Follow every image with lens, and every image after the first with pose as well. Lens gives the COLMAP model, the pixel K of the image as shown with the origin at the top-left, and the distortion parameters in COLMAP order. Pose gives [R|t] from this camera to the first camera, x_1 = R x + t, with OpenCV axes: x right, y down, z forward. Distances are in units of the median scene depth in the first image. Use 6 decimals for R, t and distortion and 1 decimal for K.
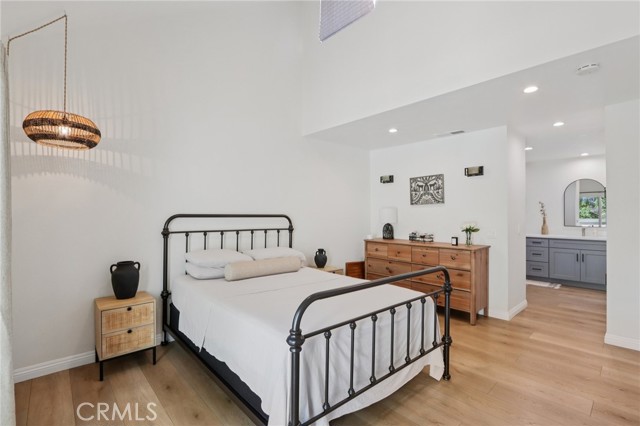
lens RADIAL K [[298.7, 0, 317.1], [0, 298.7, 211.9], [0, 0, 1]] dist [-0.004091, -0.000985]
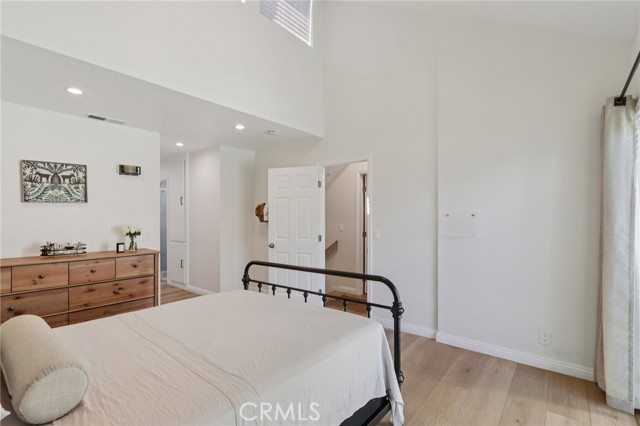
lens RADIAL K [[298.7, 0, 320.4], [0, 298.7, 219.6], [0, 0, 1]] dist [-0.004091, -0.000985]
pose [[-0.134469, -0.014281, 0.990815, -0.432226], [-0.012870, 0.999837, 0.012664, -0.002277], [-0.990834, -0.011049, -0.134631, 0.489870]]
